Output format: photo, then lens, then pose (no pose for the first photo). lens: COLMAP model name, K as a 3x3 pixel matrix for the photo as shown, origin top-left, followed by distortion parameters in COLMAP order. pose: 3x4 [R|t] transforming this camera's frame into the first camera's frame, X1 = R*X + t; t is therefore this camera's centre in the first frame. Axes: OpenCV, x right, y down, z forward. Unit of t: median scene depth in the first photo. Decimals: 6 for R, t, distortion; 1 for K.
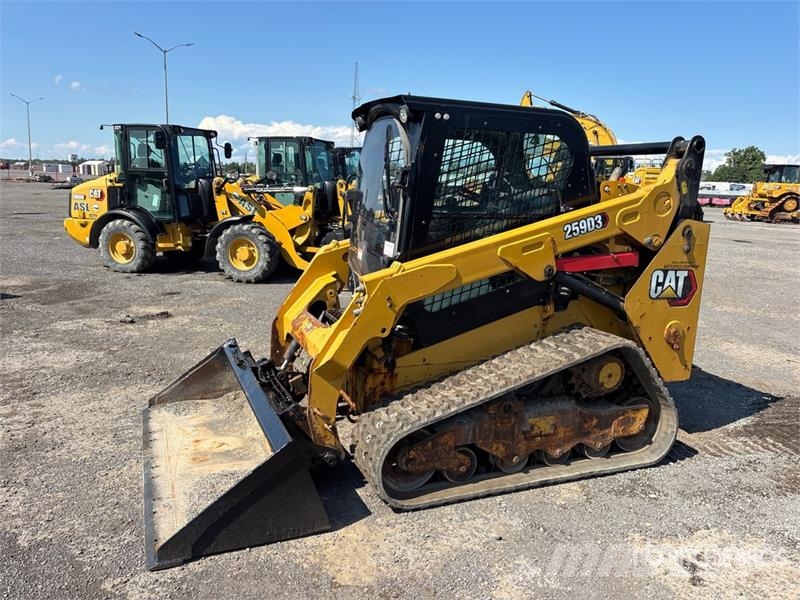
lens RADIAL K [[604.4, 0, 400.0], [0, 604.4, 300.0], [0, 0, 1]] dist [0.025305, -0.003223]
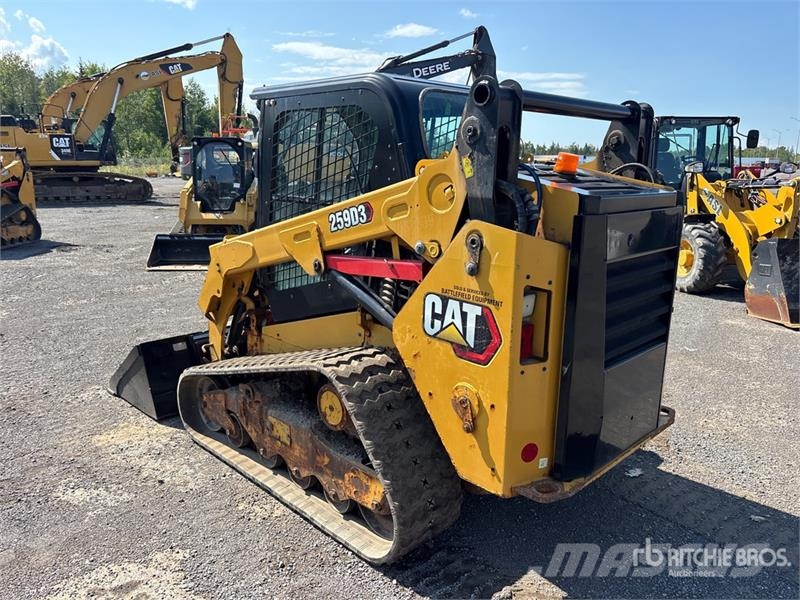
lens RADIAL K [[607.9, 0, 393.4], [0, 607.9, 299.1], [0, 0, 1]] dist [0.026627, -0.005418]
pose [[0.375649, 0.171566, -0.910743, 1.030871], [-0.175746, 0.978071, 0.111760, -0.112098], [0.909946, 0.118076, 0.397564, 0.715173]]
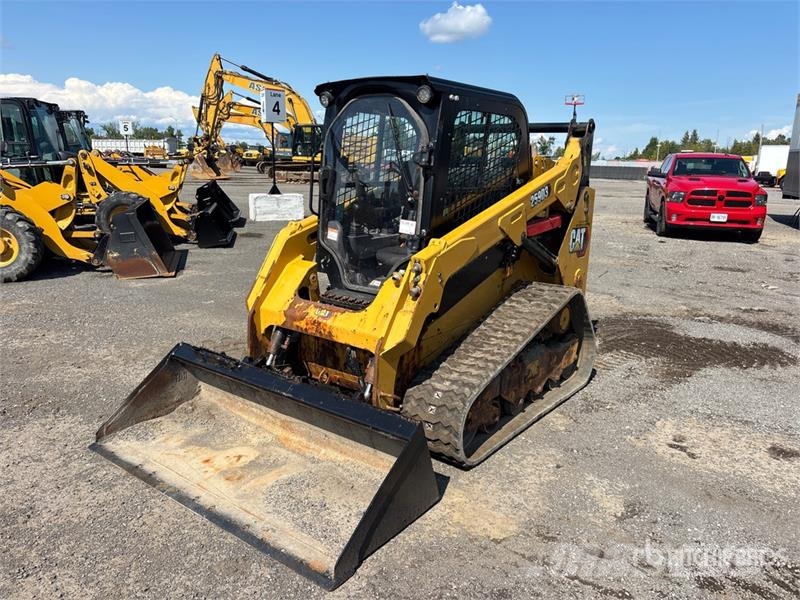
lens RADIAL K [[603.1, 0, 401.2], [0, 603.1, 294.8], [0, 0, 1]] dist [0.059052, -0.085661]
pose [[0.865984, -0.123928, 0.484473, -0.498263], [0.101835, 0.992208, 0.071780, -0.041603], [-0.489594, -0.012824, 0.871856, 0.101685]]
